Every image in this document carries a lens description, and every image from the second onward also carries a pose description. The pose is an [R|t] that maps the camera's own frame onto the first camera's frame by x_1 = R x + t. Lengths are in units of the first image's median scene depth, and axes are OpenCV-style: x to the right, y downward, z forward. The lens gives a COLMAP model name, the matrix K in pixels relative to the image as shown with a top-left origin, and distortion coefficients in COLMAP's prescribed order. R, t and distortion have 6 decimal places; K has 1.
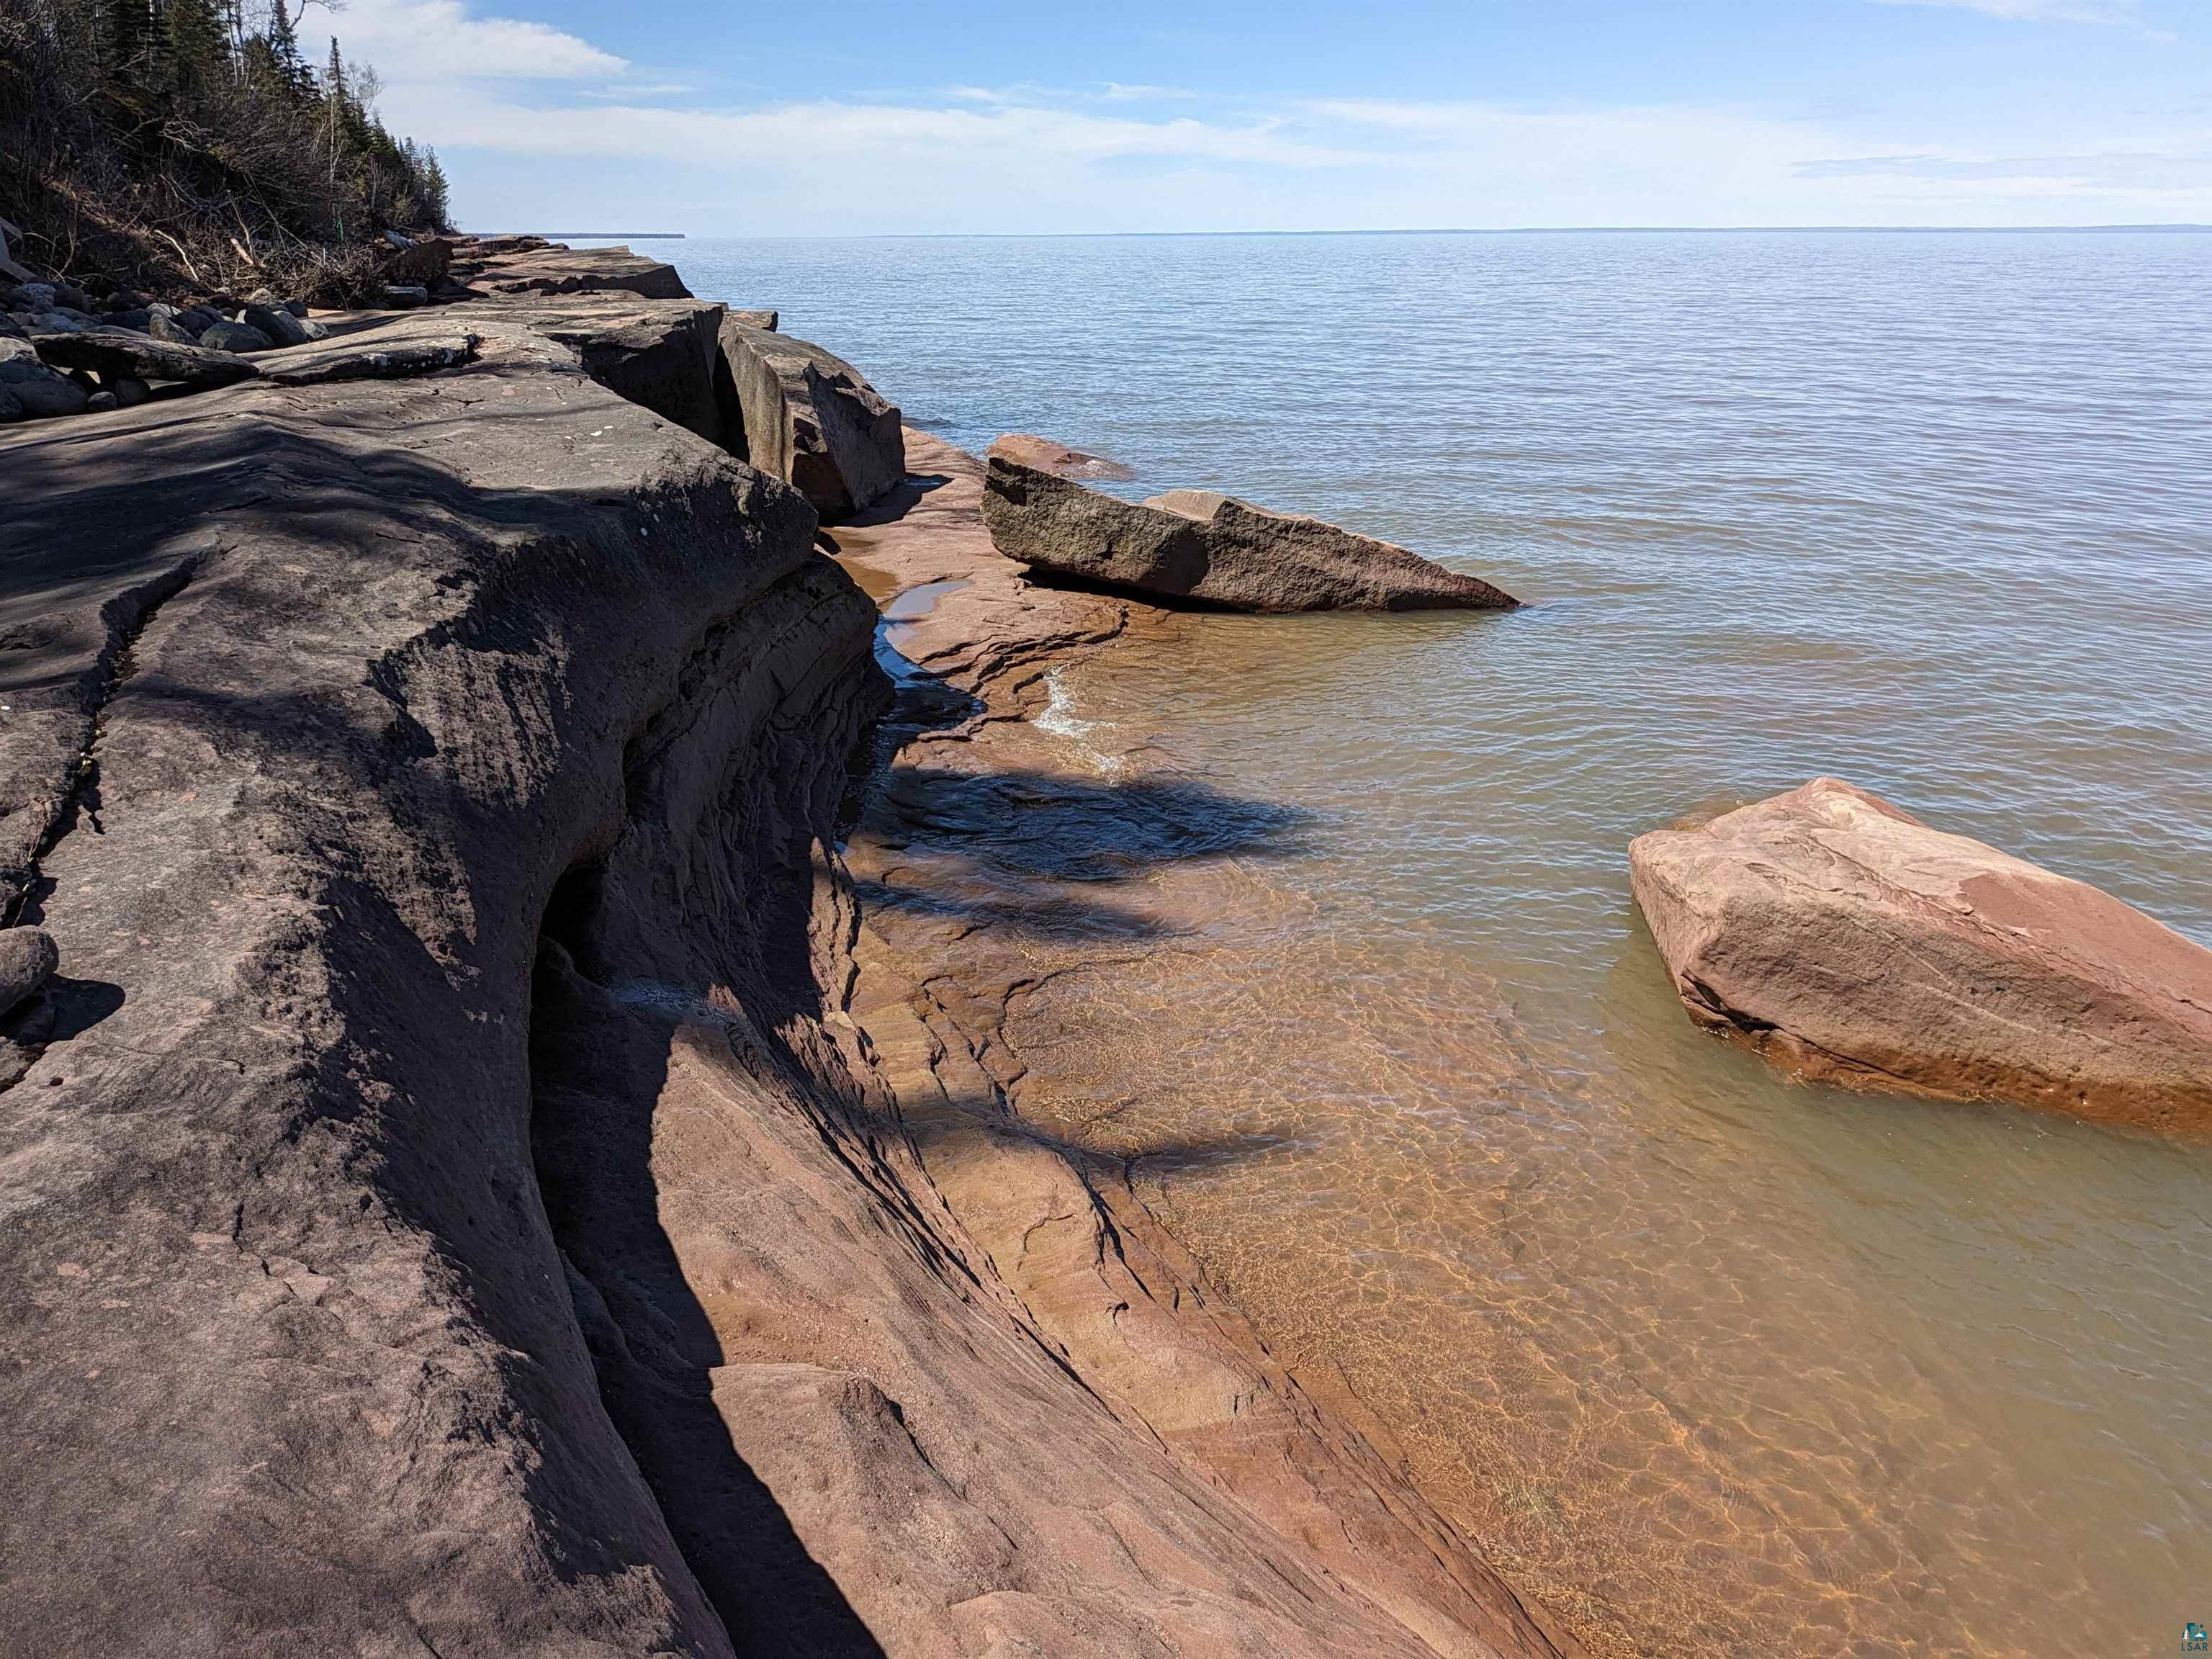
lens RADIAL K [[1537.5, 0, 1106.0], [0, 1537.5, 829.5], [0, 0, 1]] dist [-0.000837, -0.000142]
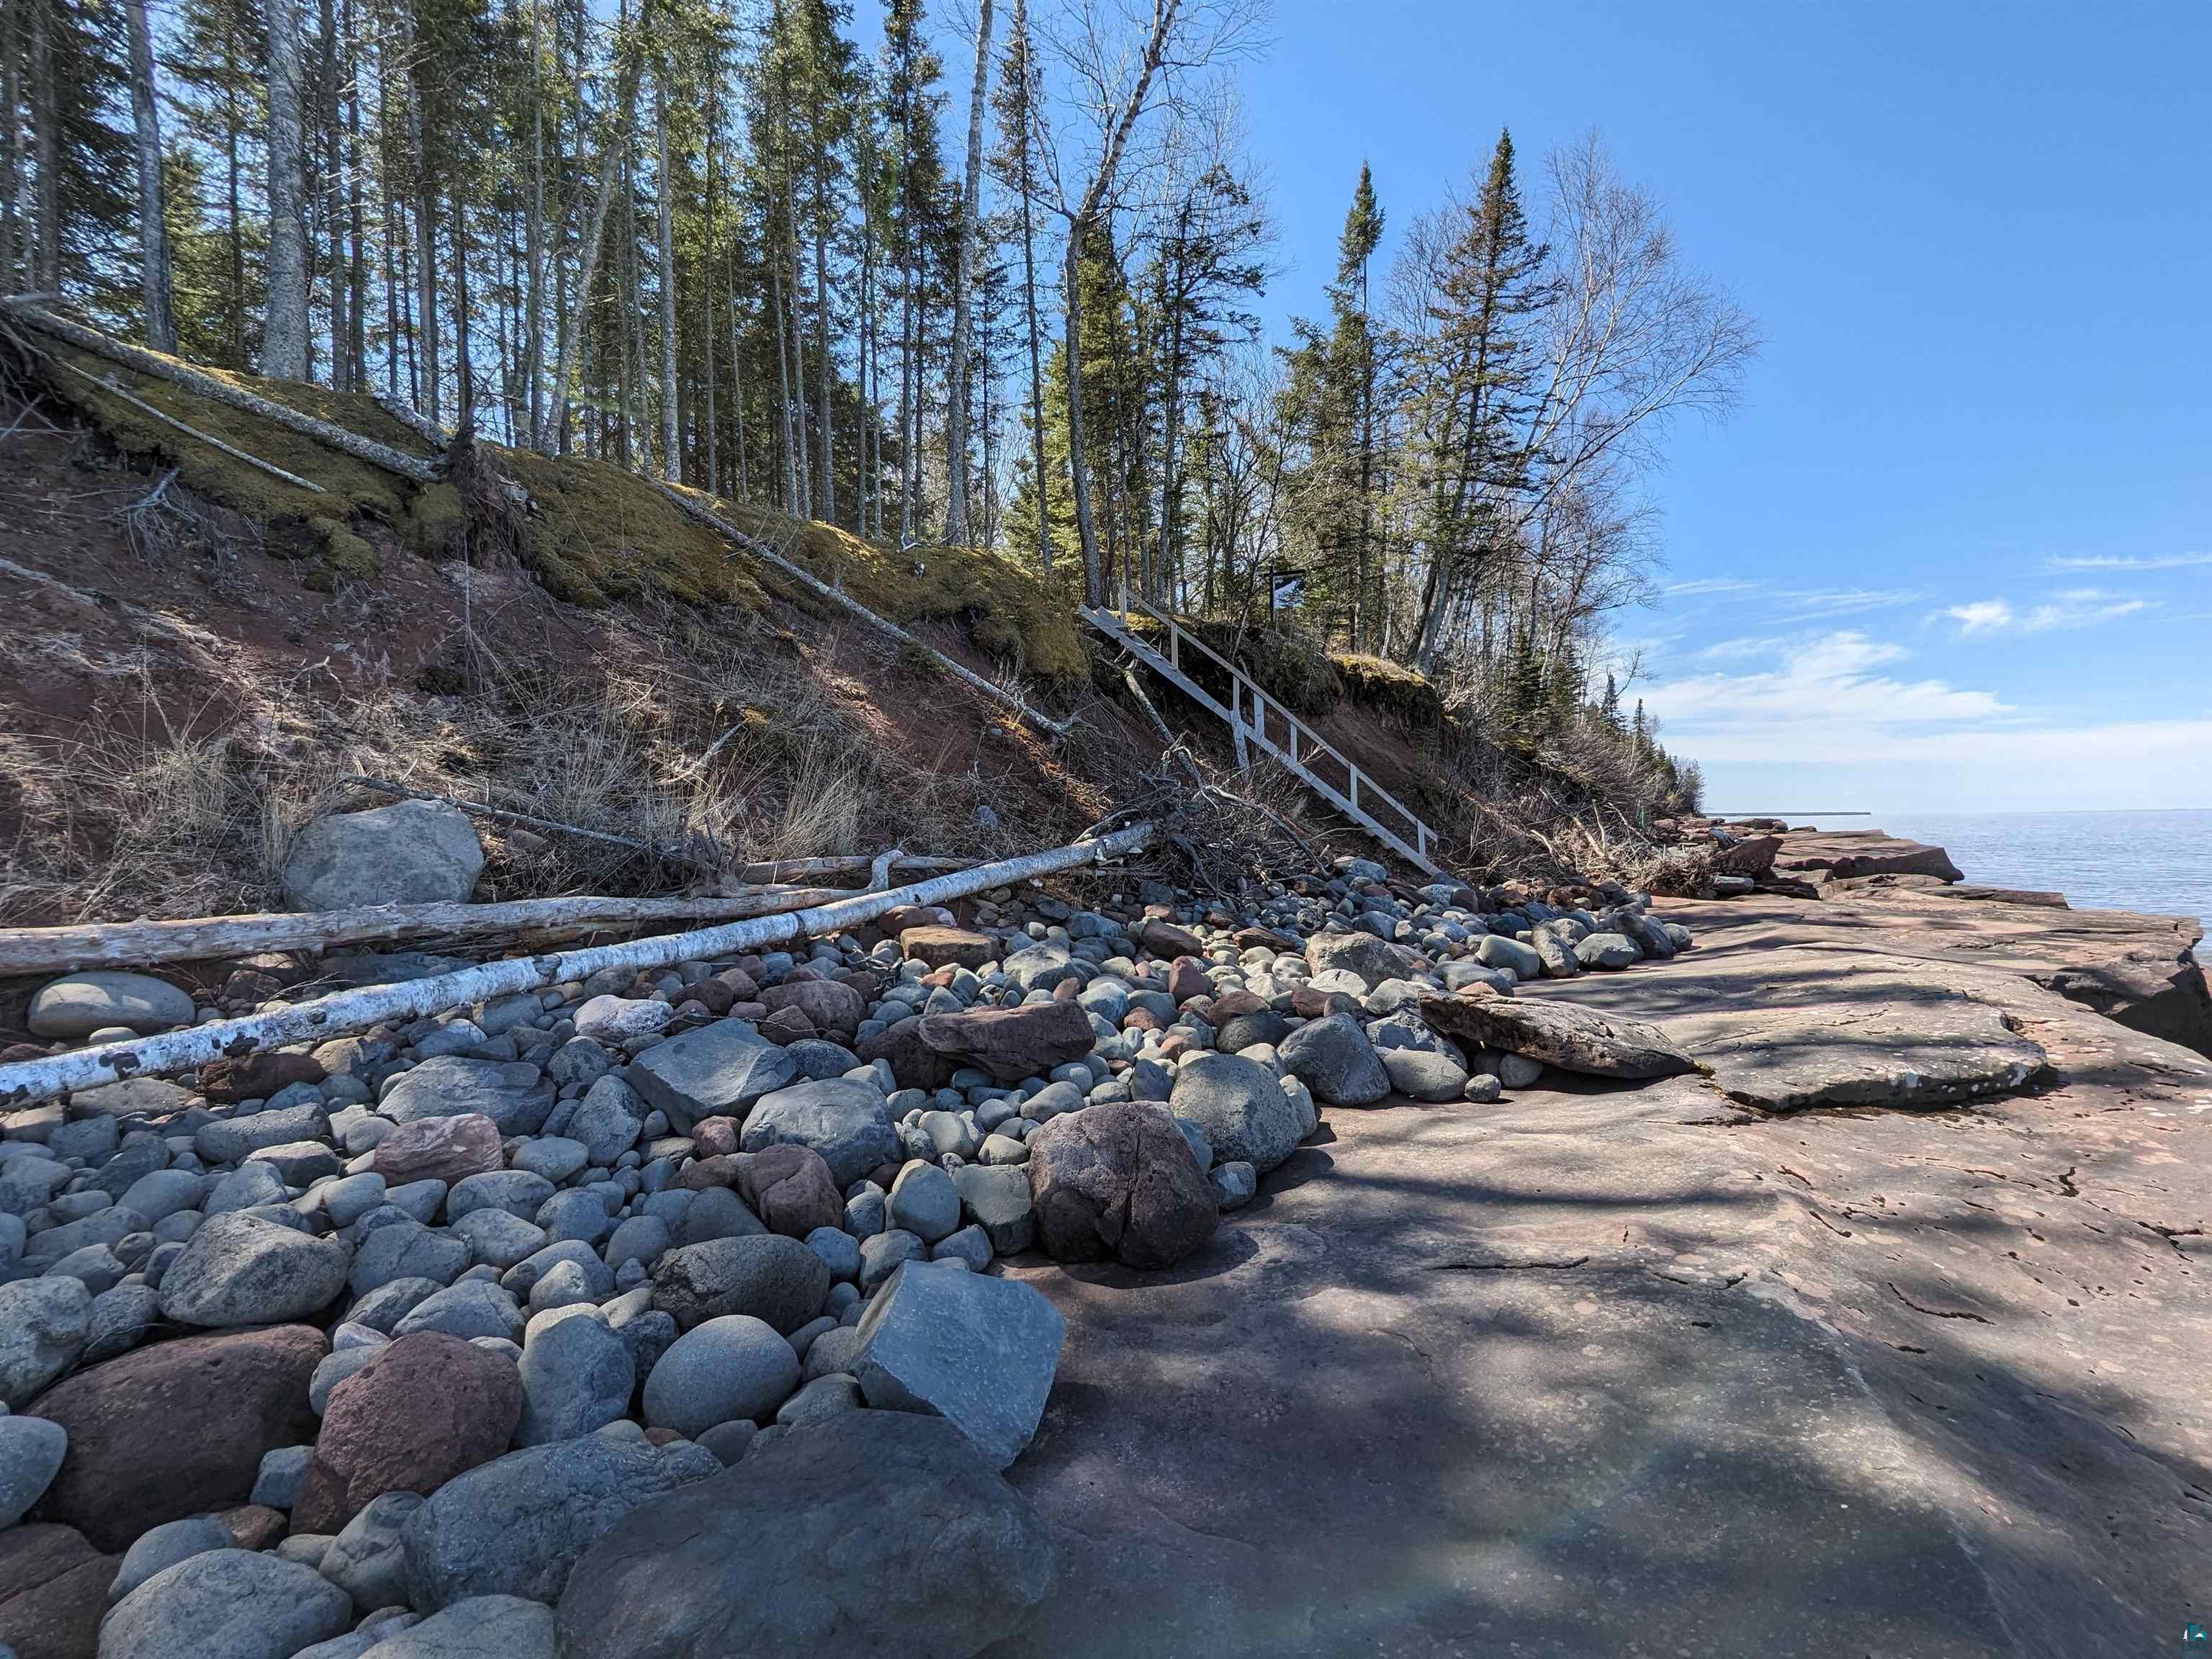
lens RADIAL K [[1060.0, 0, 1106.0], [0, 1060.0, 829.5], [0, 0, 1]] dist [0.000791, 0.000594]
pose [[0.631487, 0.003745, -0.775377, -0.070833], [-0.274253, 0.936427, -0.218836, -0.044749], [0.725265, 0.350842, 0.592369, 0.099112]]
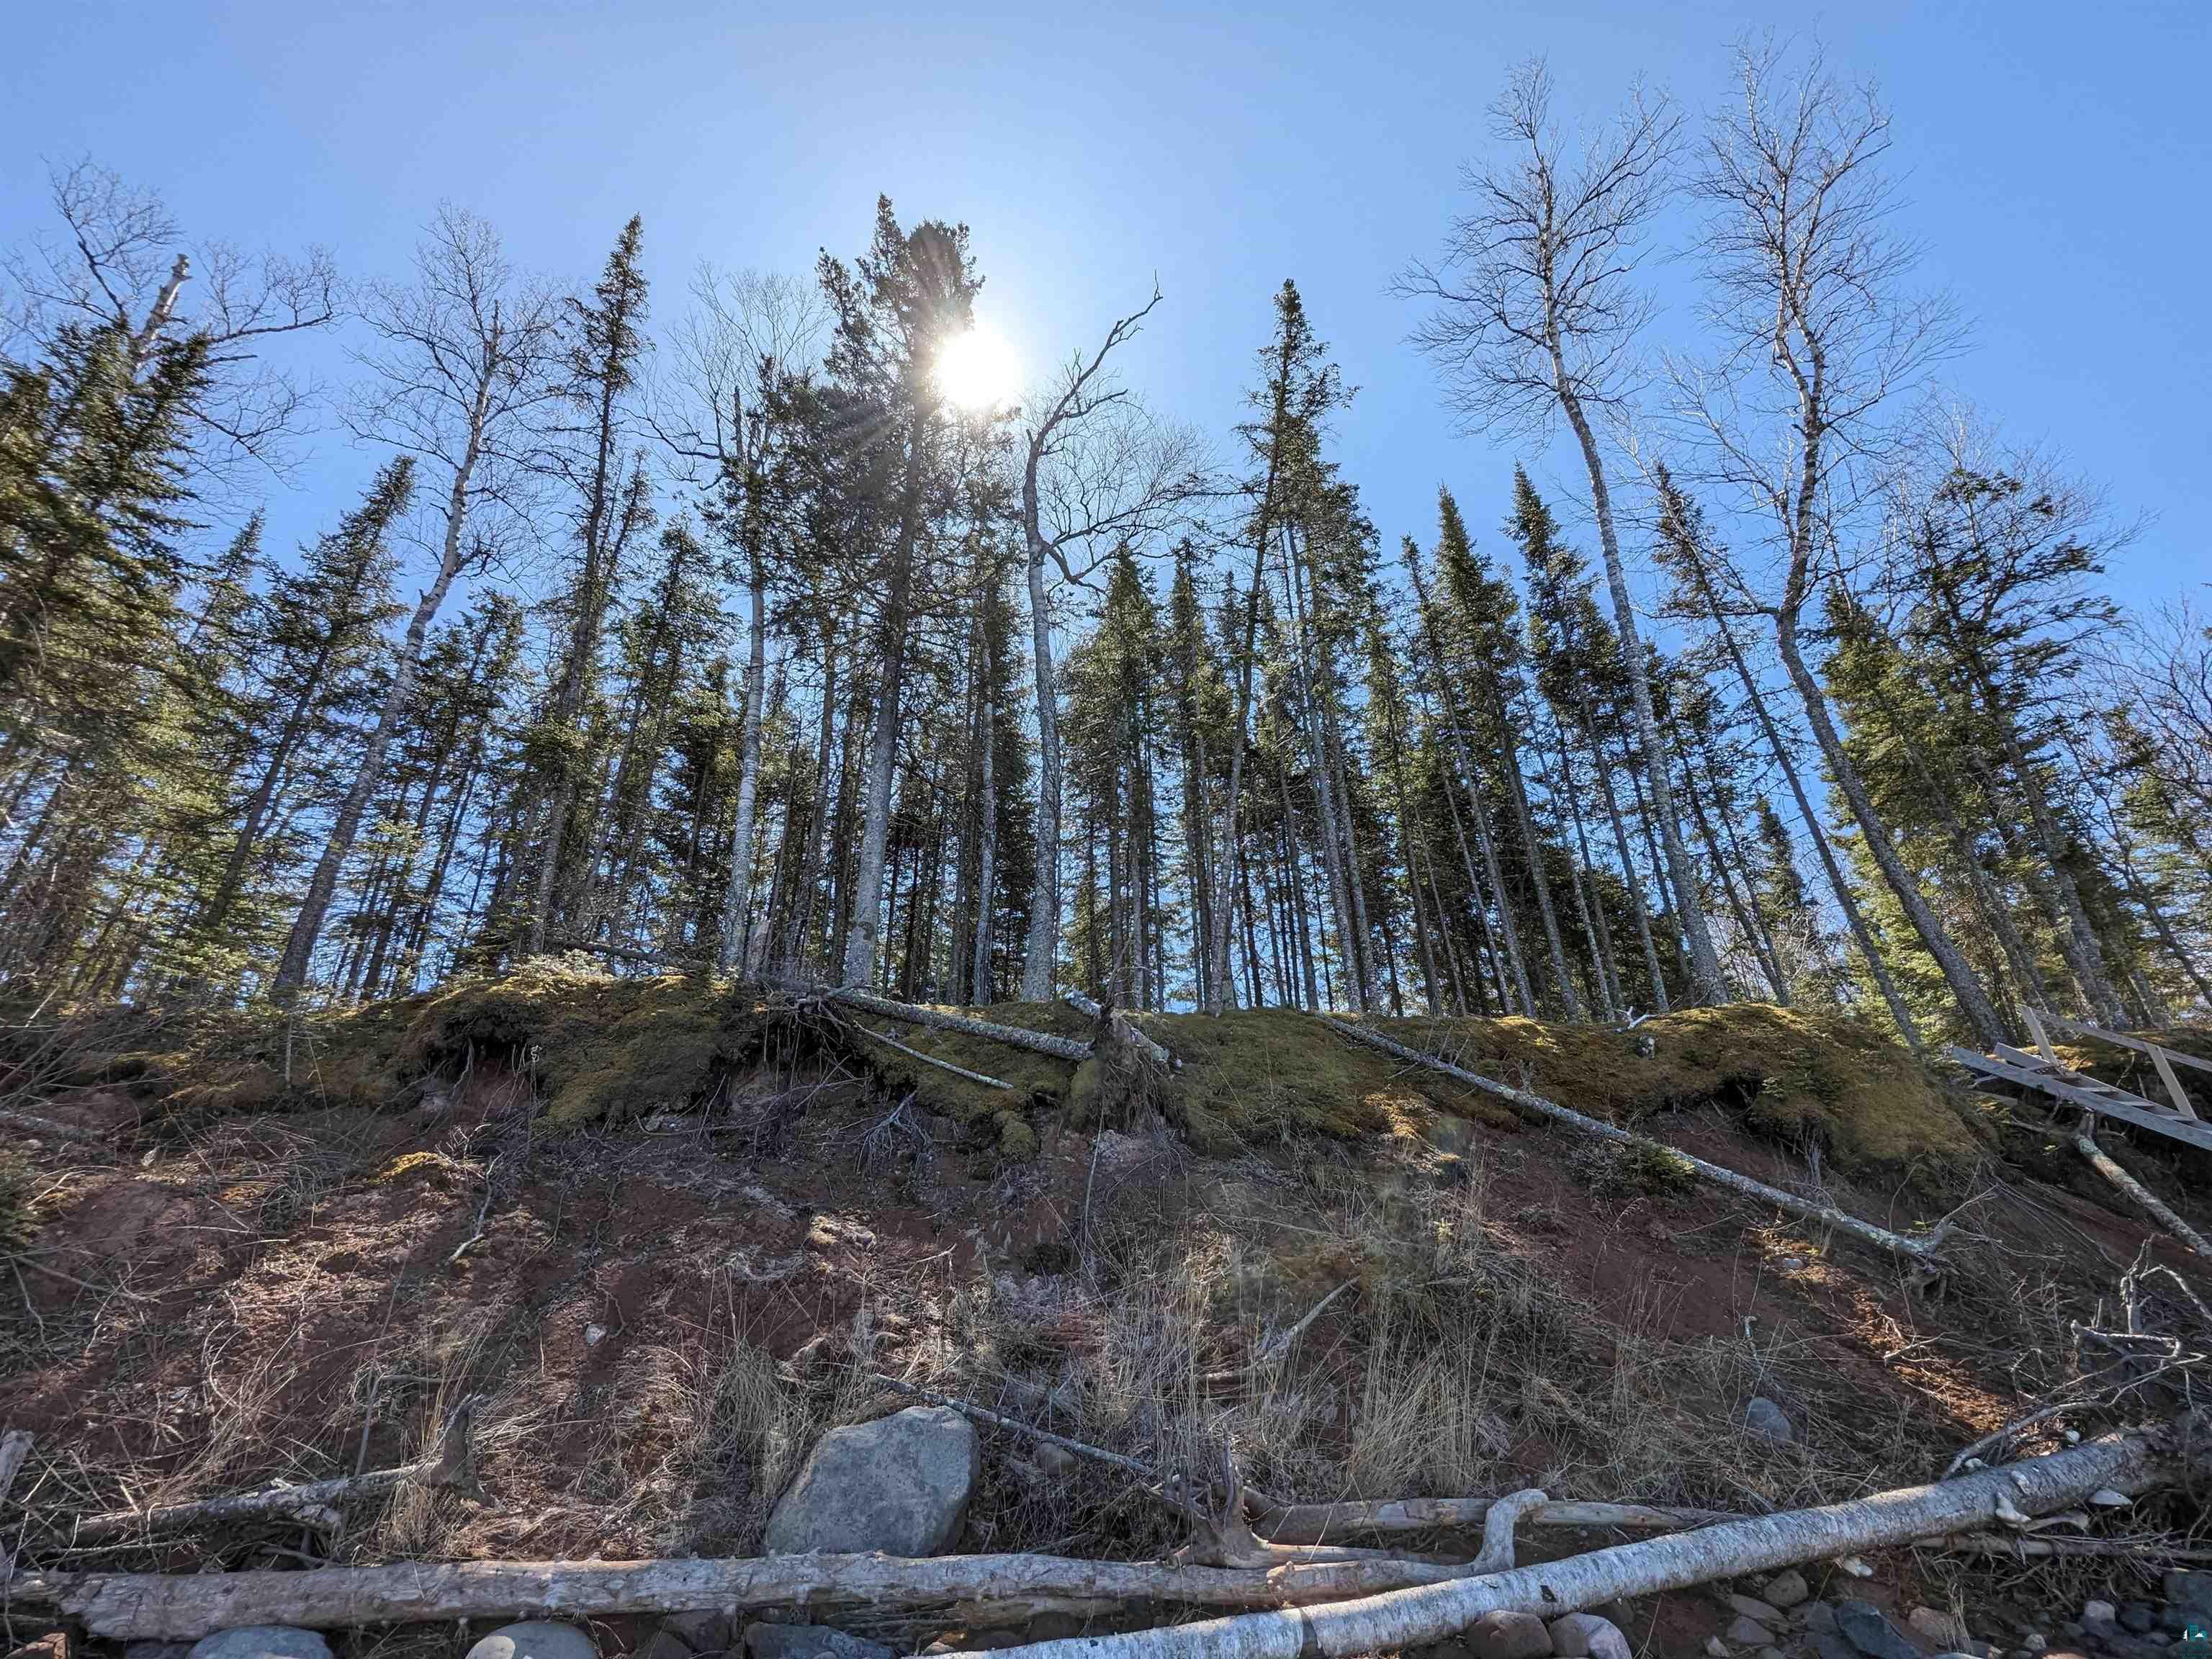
lens RADIAL K [[1048.0, 0, 1106.0], [0, 1048.0, 829.5], [0, 0, 1]] dist [-0.000526, -0.001826]
pose [[-0.121382, -0.472264, -0.873060, -0.105396], [-0.349904, 0.843460, -0.407605, -0.075414], [0.928888, 0.256011, -0.267628, 0.164768]]
